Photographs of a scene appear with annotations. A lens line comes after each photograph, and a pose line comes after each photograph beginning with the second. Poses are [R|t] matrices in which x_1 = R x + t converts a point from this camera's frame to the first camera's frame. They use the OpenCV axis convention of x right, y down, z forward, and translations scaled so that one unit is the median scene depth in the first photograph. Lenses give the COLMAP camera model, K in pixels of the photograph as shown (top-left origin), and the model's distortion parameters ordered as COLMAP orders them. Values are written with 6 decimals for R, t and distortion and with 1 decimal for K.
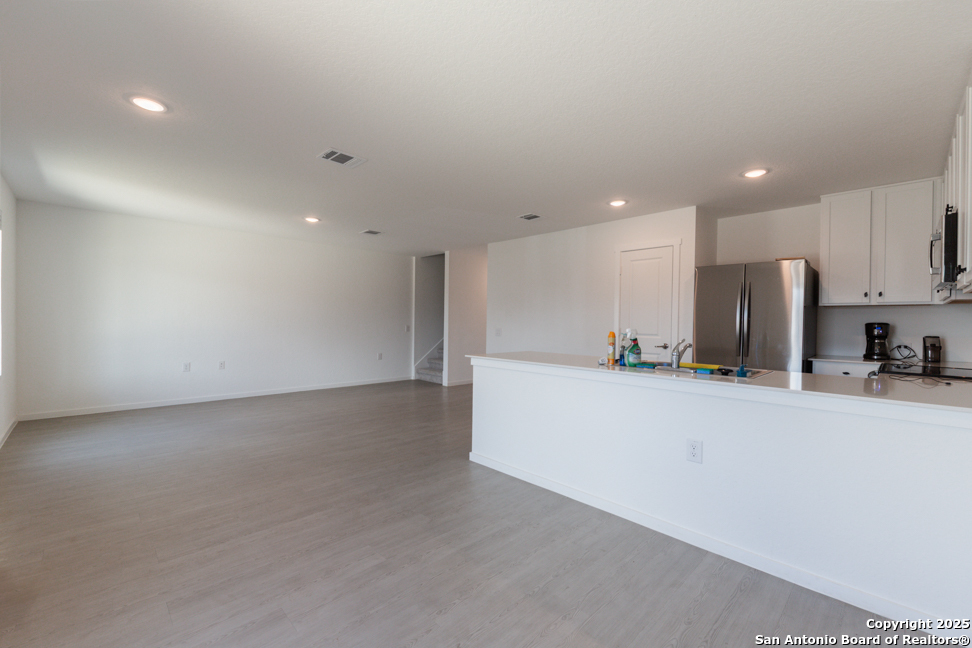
lens RADIAL K [[395.2, 0, 486.0], [0, 395.2, 324.0], [0, 0, 1]] dist [0.000856, 0.000010]
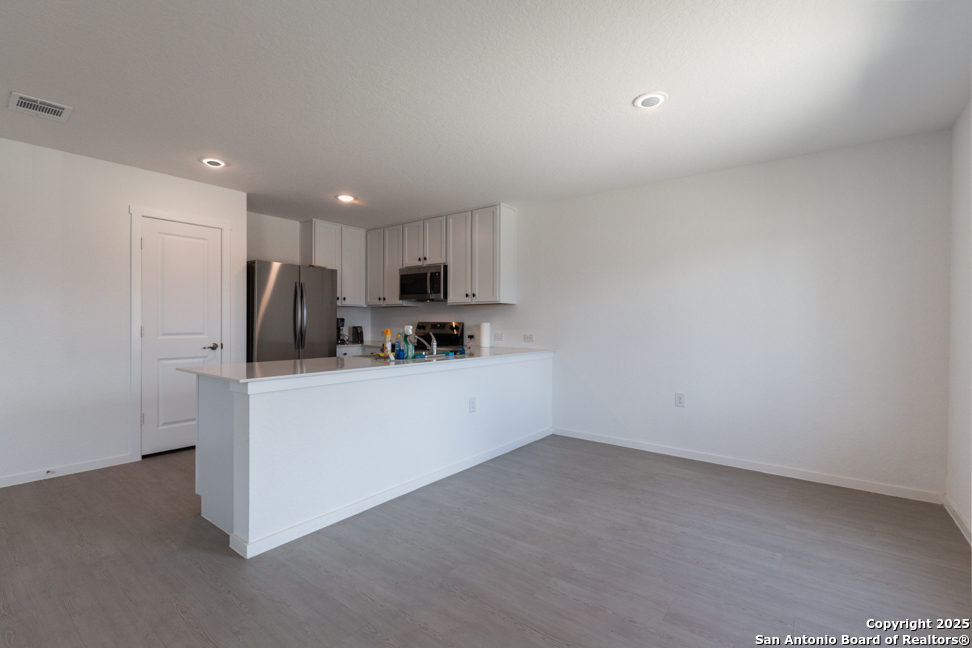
lens RADIAL K [[422.6, 0, 486.0], [0, 422.6, 324.0], [0, 0, 1]] dist [-0.000671, -0.000520]
pose [[-0.116214, -0.018200, 0.993057, -0.953310], [-0.001378, 0.999834, 0.018163, -0.016933], [-0.993223, 0.000742, -0.116220, 0.996984]]
